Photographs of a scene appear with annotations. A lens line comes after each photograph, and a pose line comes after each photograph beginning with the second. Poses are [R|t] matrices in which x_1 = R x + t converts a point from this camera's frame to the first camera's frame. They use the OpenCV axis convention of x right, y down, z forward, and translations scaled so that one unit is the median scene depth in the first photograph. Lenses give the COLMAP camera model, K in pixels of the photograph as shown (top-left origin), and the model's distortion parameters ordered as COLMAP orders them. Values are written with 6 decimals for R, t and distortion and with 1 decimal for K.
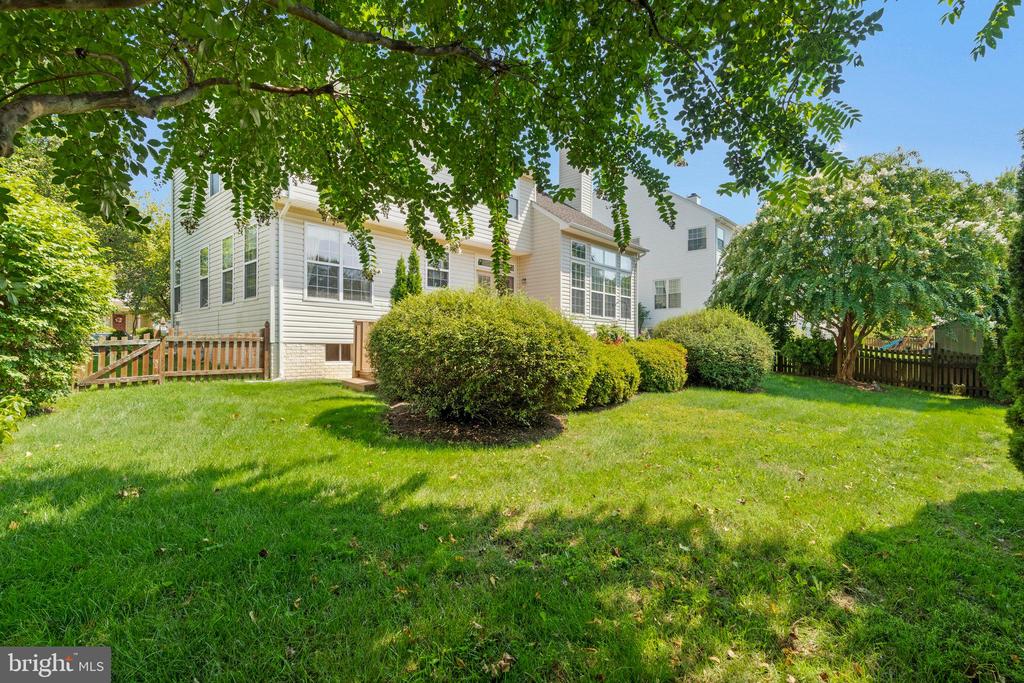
lens RADIAL K [[466.6, 0, 512.8], [0, 466.6, 344.9], [0, 0, 1]] dist [-0.005184, -0.000274]
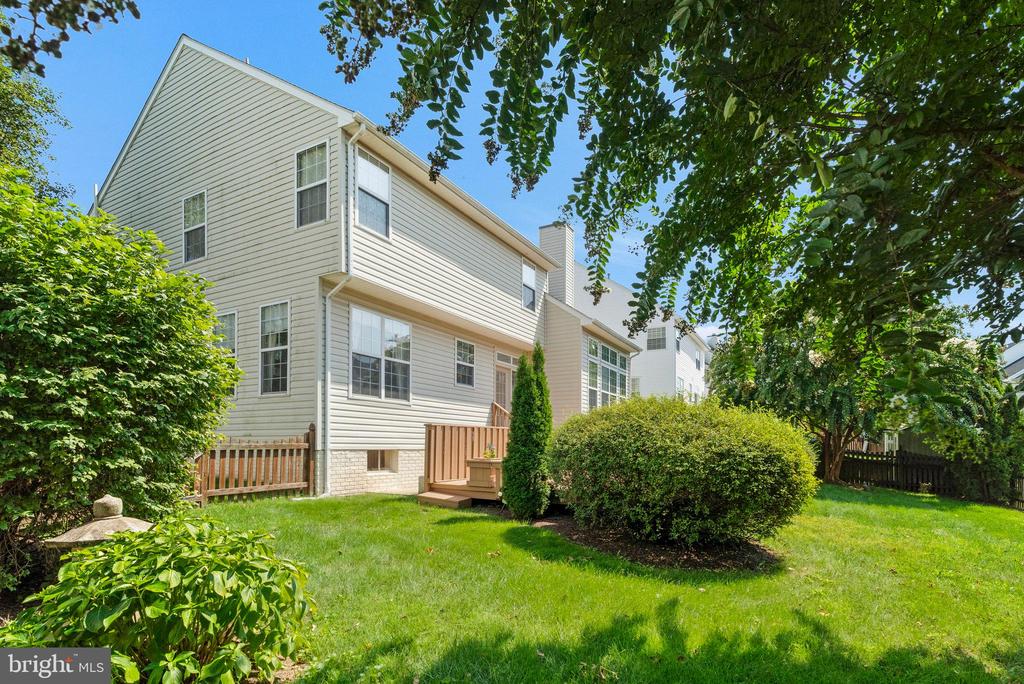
lens RADIAL K [[500.9, 0, 517.3], [0, 500.9, 430.3], [0, 0, 1]] dist [0.002108, 0.000066]
pose [[0.975070, 0.005970, 0.221818, -0.369783], [-0.001113, 0.999757, -0.022012, -0.020257], [-0.221895, 0.021216, 0.974840, 0.070944]]
